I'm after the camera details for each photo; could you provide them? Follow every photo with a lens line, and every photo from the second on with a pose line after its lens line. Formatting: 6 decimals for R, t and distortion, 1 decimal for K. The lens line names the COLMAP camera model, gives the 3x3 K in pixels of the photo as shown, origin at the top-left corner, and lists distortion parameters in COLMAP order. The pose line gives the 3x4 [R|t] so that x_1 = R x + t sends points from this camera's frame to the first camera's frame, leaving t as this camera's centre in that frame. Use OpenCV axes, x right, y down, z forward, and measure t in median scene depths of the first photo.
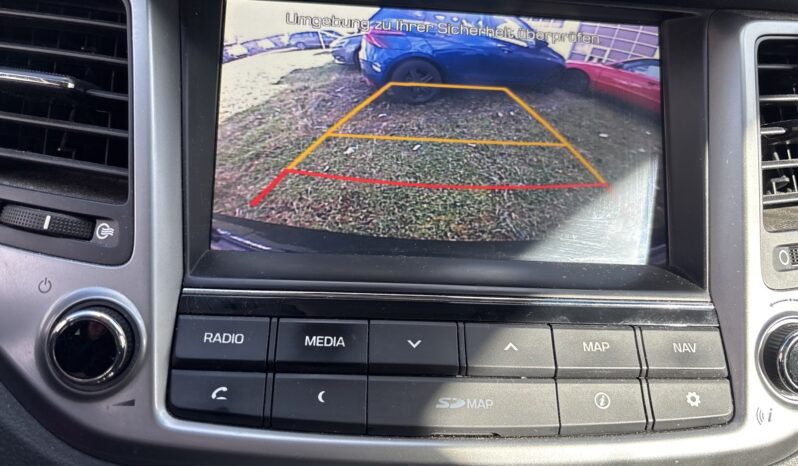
lens RADIAL K [[606.4, 0, 394.7], [0, 606.4, 228.7], [0, 0, 1]] dist [0.050541, -0.027092]
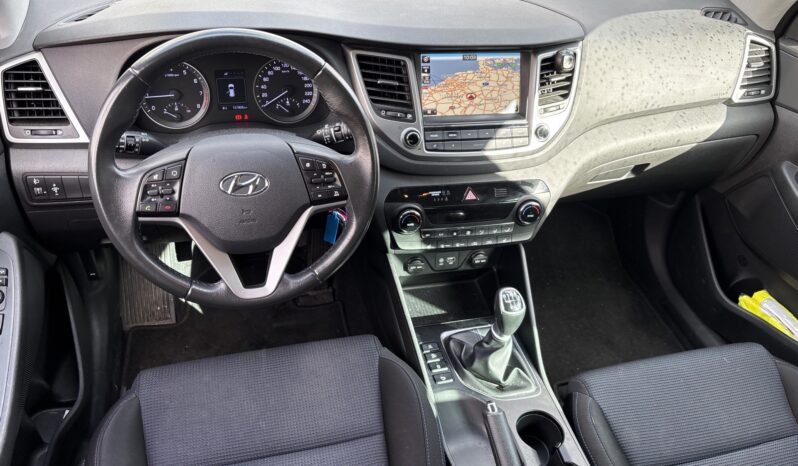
lens RADIAL K [[606.4, 0, 396.5], [0, 606.4, 233.8], [0, 0, 1]] dist [0.050541, -0.027092]
pose [[0.984823, -0.087616, 0.149821, -1.393040], [0.027671, 0.931448, 0.362822, -0.892561], [-0.171340, -0.353170, 0.919736, -3.844078]]
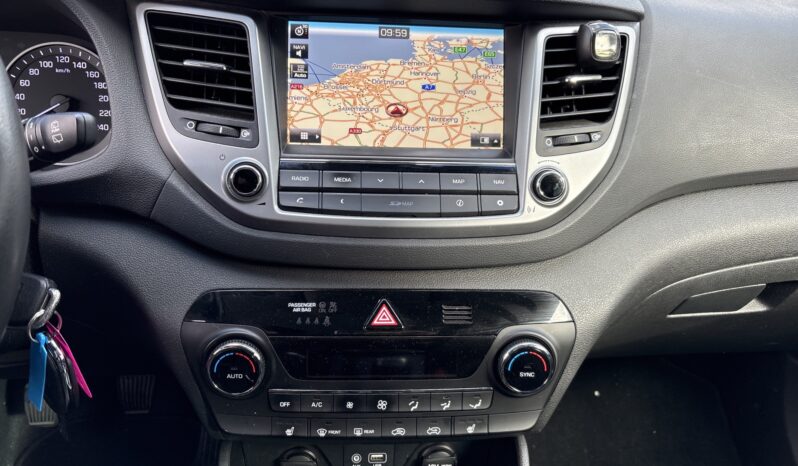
lens RADIAL K [[606.4, 0, 394.3], [0, 606.4, 228.1], [0, 0, 1]] dist [0.050541, -0.027092]
pose [[0.999713, -0.018135, 0.015629, 0.043663], [0.016301, 0.993752, 0.110410, 0.112830], [-0.017534, -0.110123, 0.993763, -1.317940]]
